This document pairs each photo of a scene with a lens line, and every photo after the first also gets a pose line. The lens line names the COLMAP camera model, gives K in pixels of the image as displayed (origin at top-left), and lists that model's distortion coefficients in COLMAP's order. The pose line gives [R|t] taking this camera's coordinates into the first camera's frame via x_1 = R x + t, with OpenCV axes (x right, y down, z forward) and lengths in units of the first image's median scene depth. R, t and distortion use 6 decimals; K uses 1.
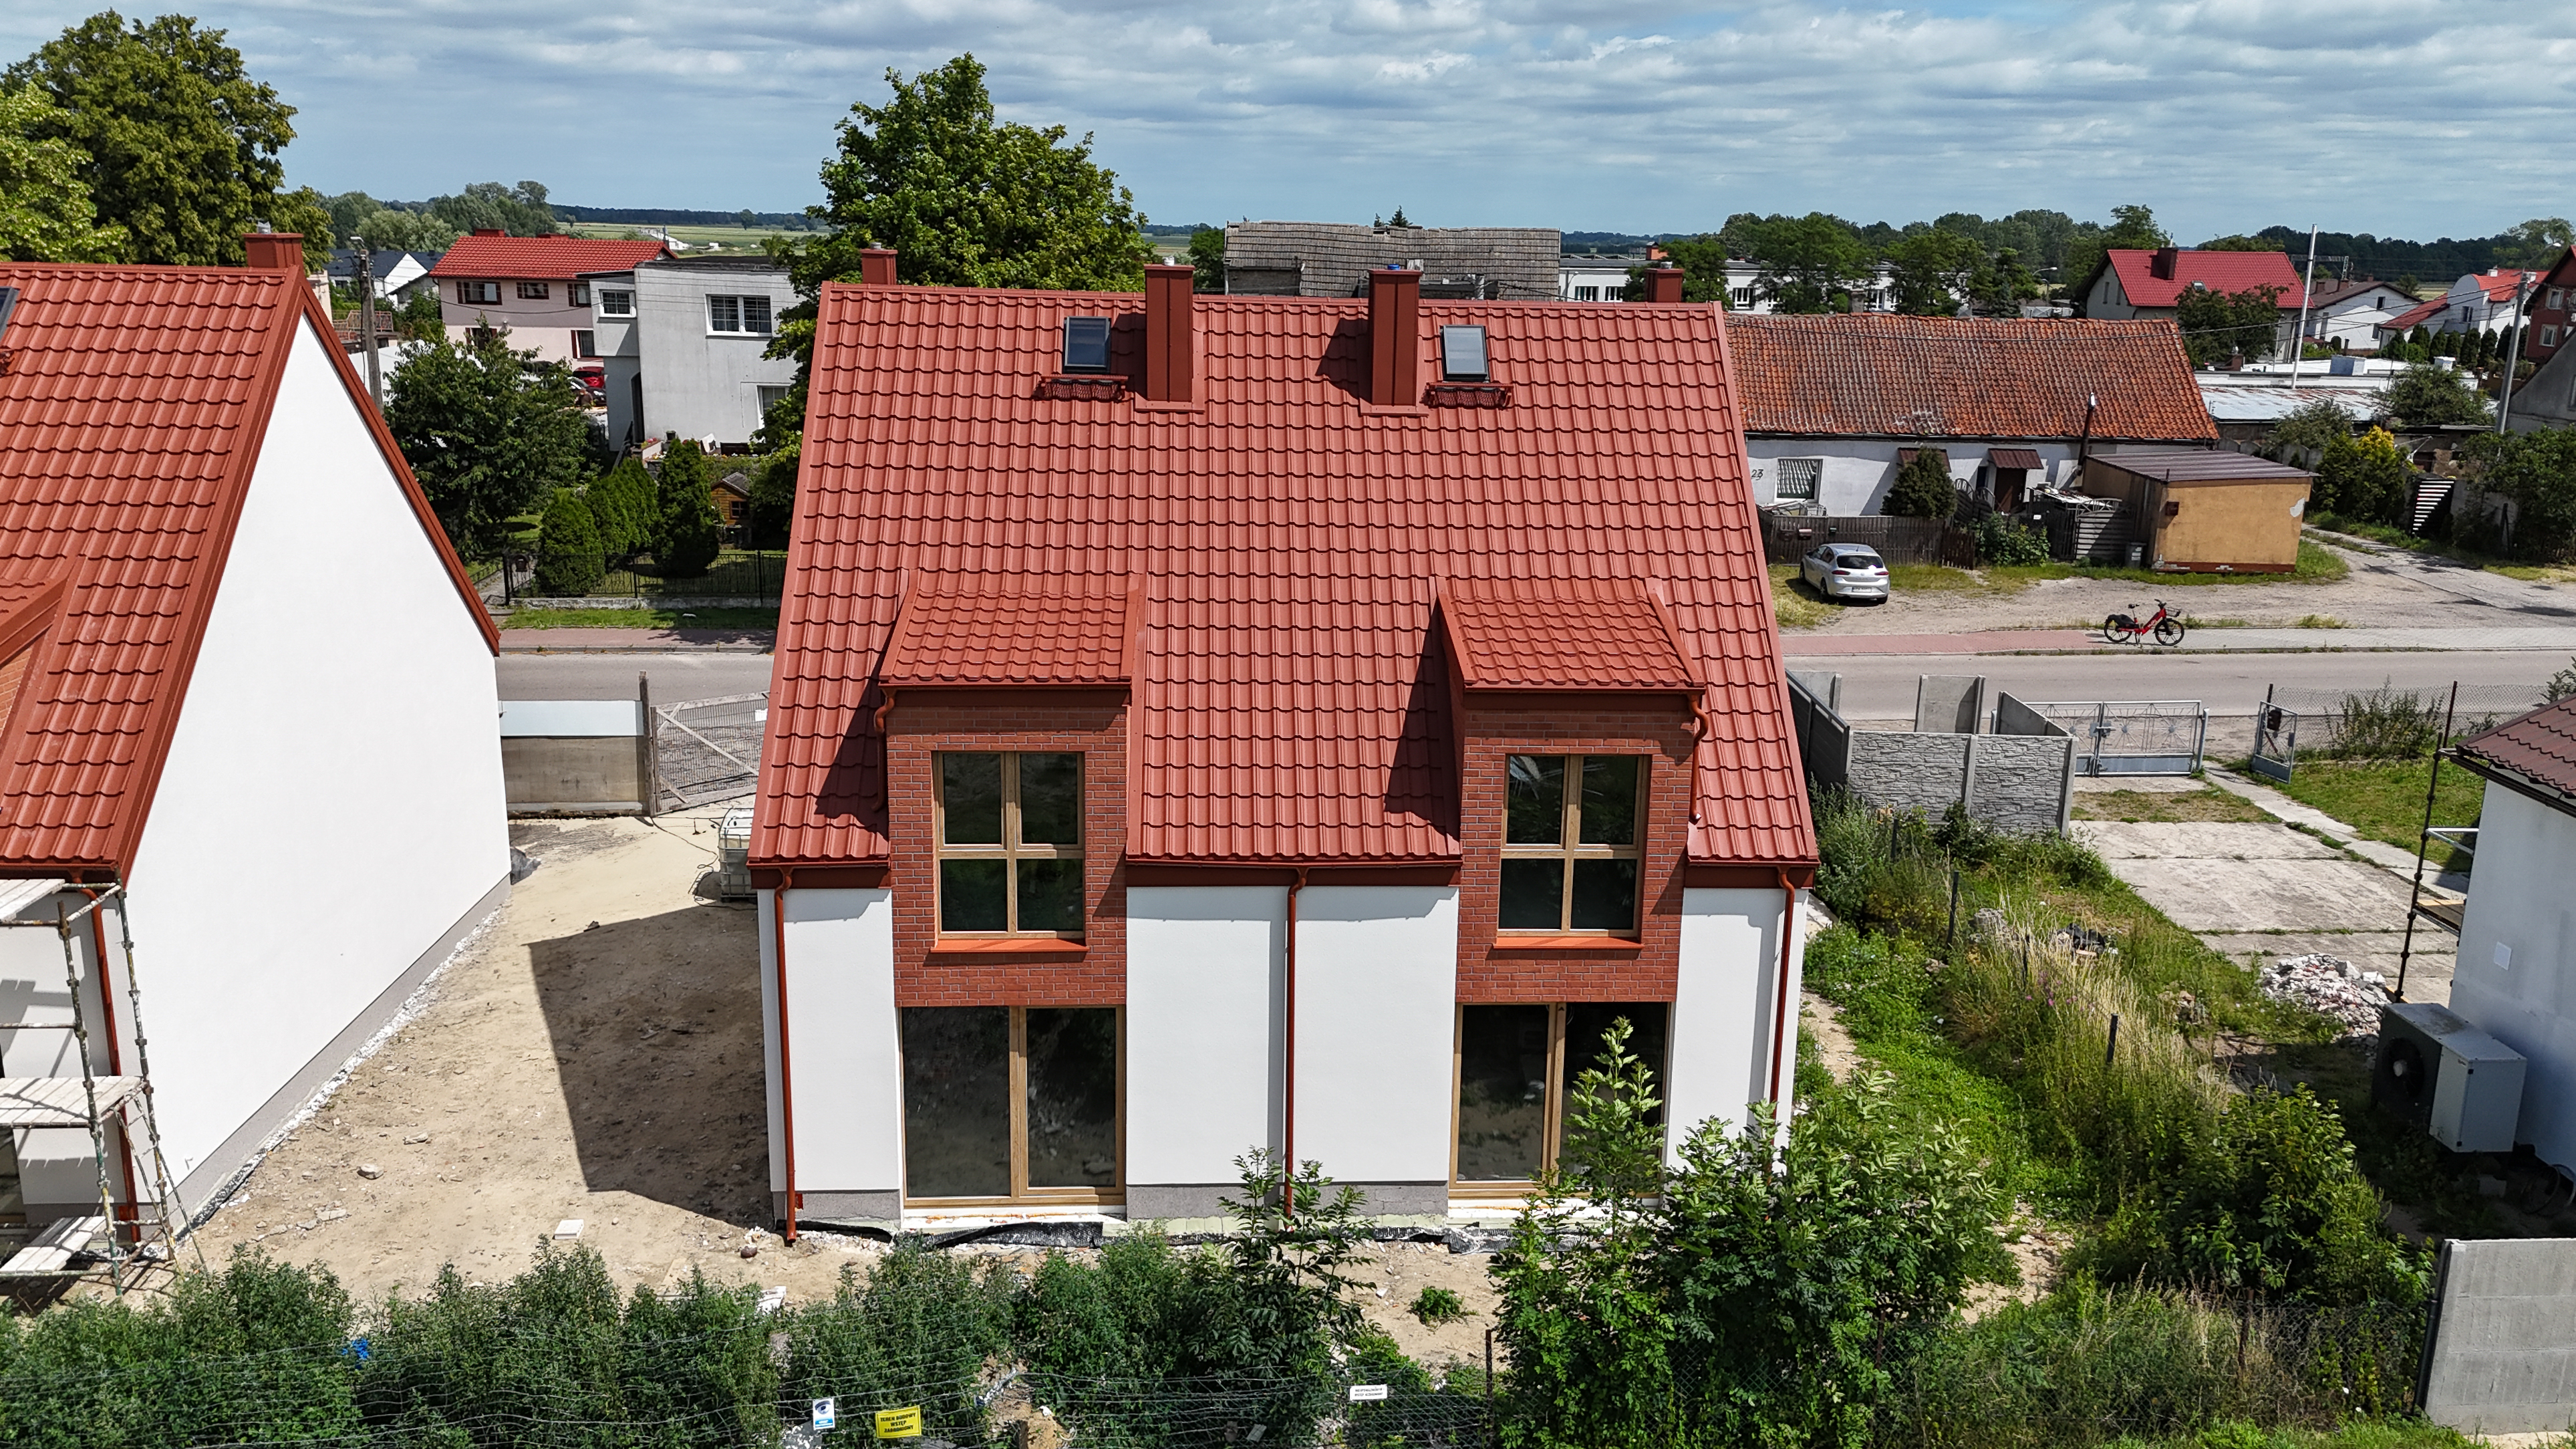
lens RADIAL K [[1943.1, 0, 1357.8], [0, 1943.1, 721.5], [0, 0, 1]] dist [0.111663, -0.106866]
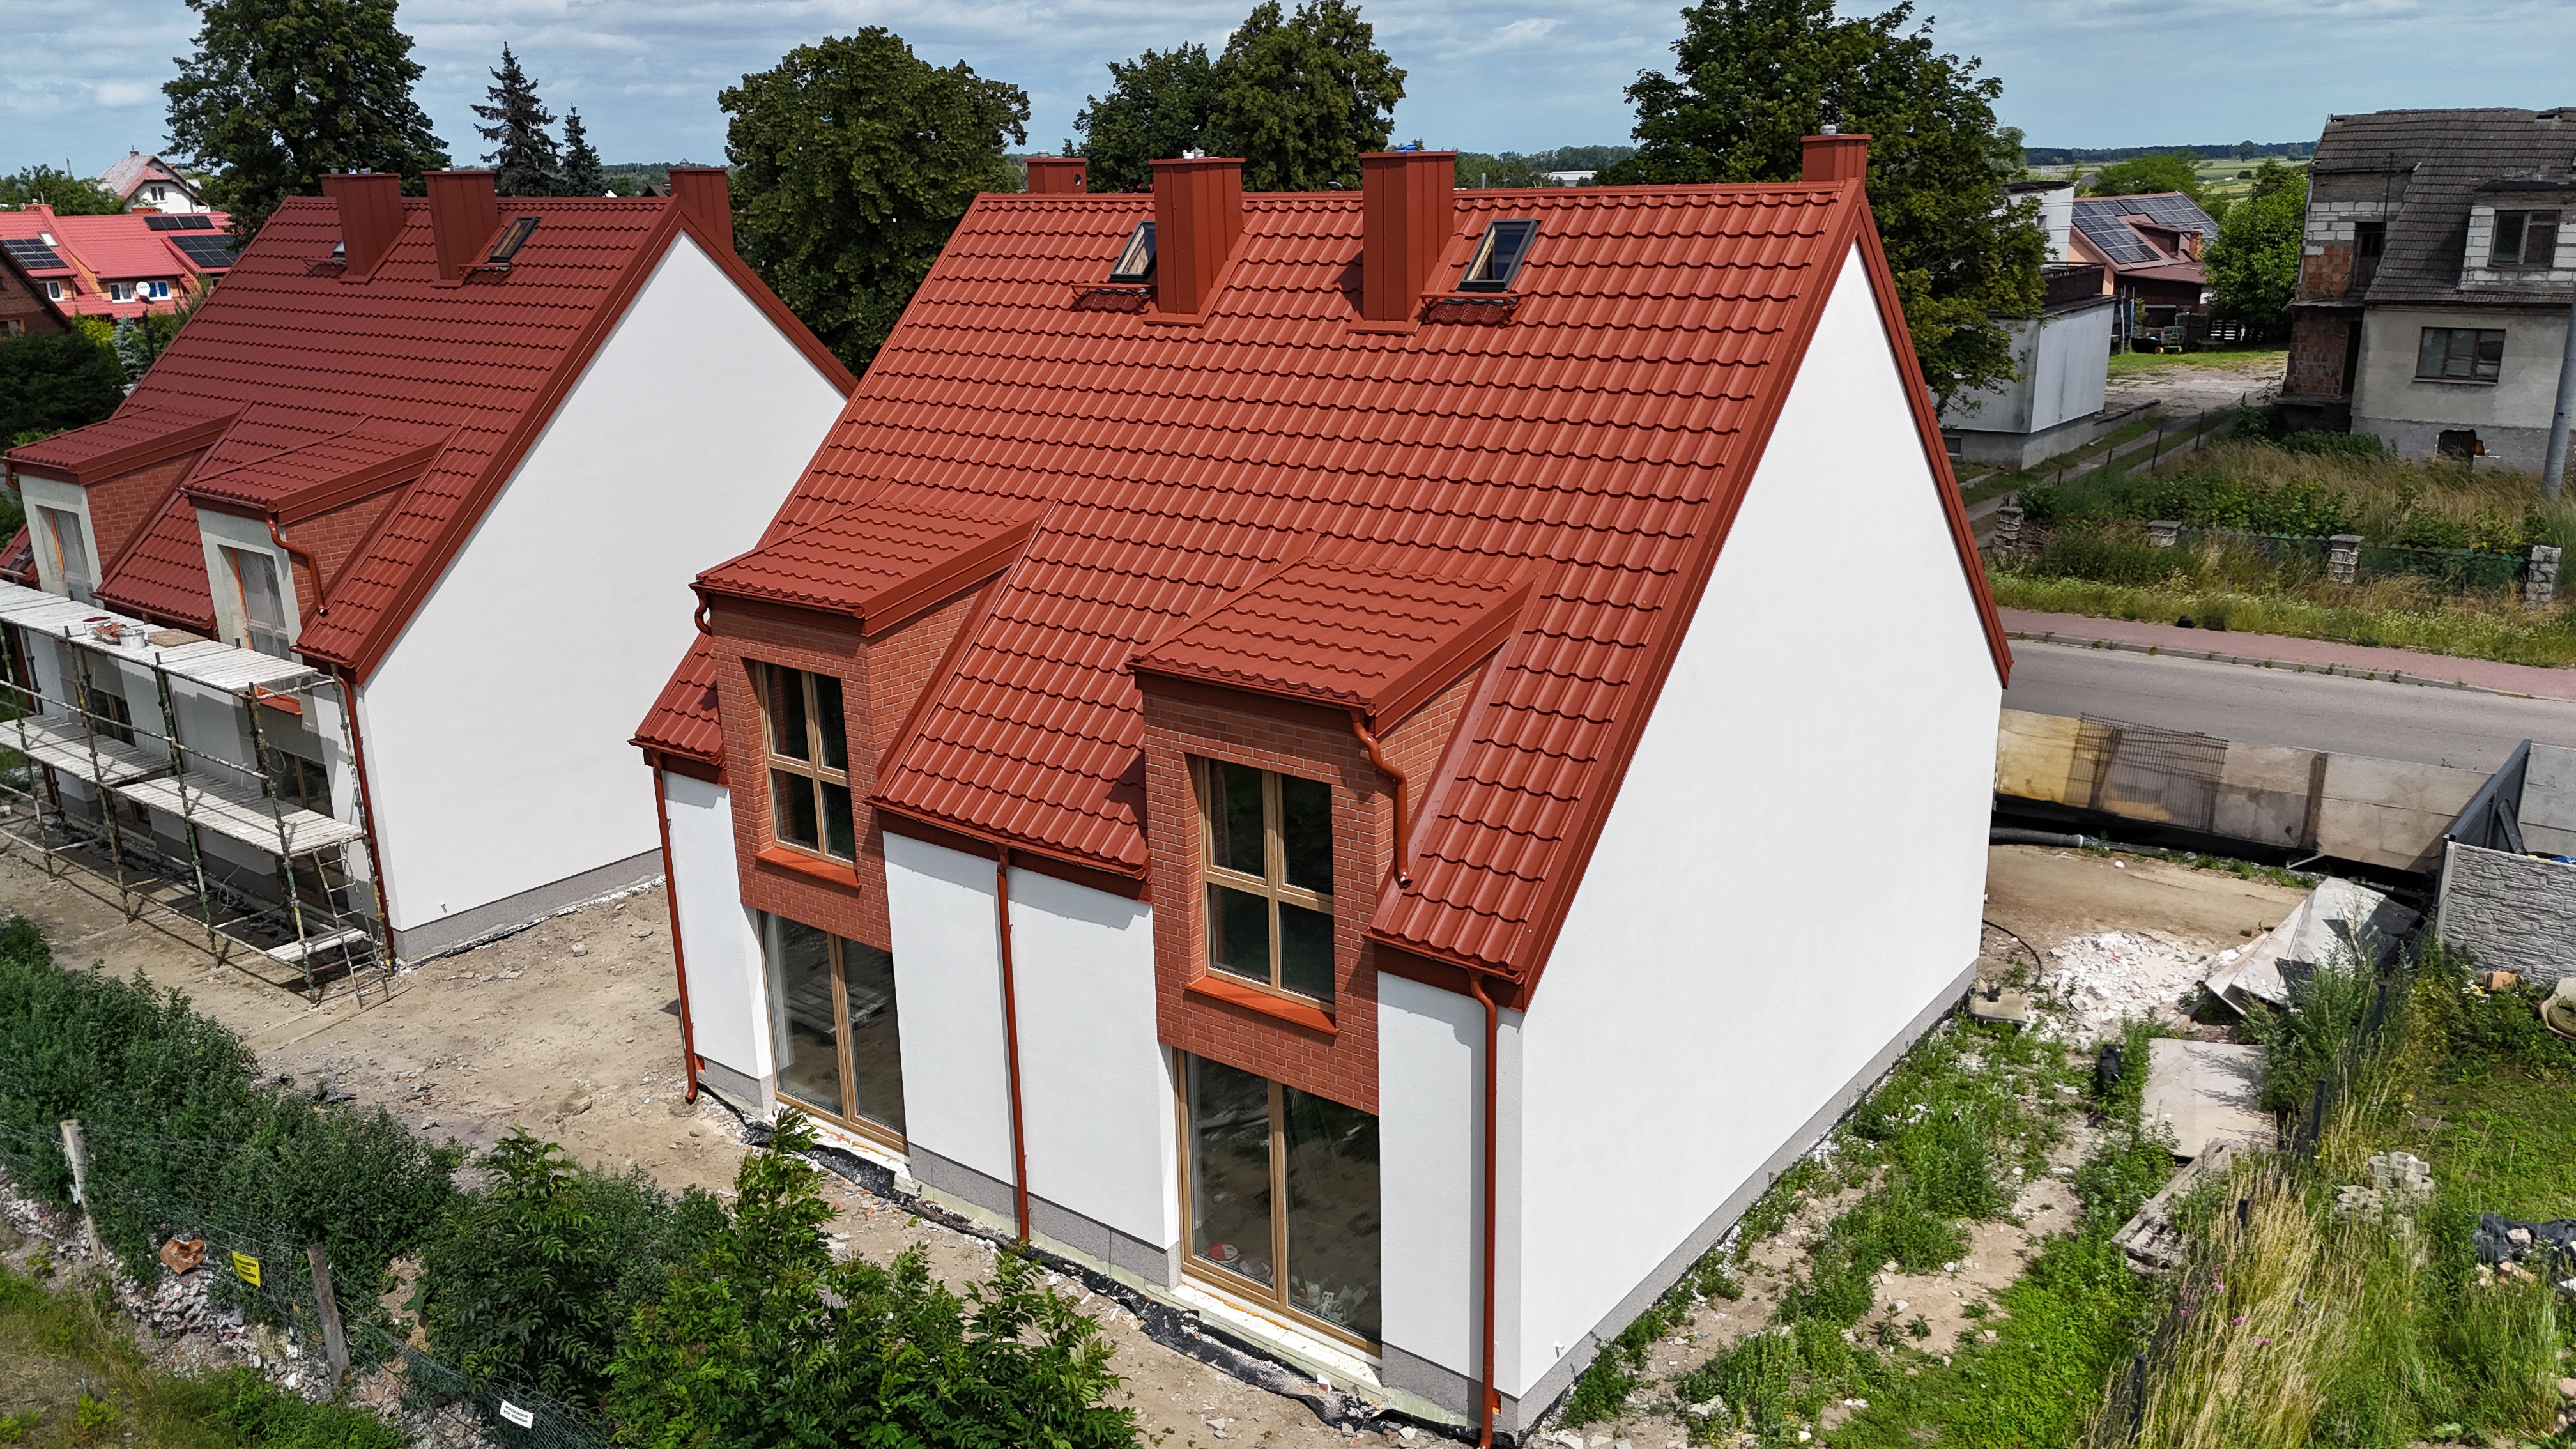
lens RADIAL K [[1942.3, 0, 1288.0], [0, 1942.3, 724.5], [0, 0, 1]] dist [0.039343, -0.038758]
pose [[0.740256, 0.147501, -0.655946, 0.606401], [-0.126144, 0.988782, 0.079986, -0.061680], [0.660386, 0.023533, 0.750558, 0.405956]]
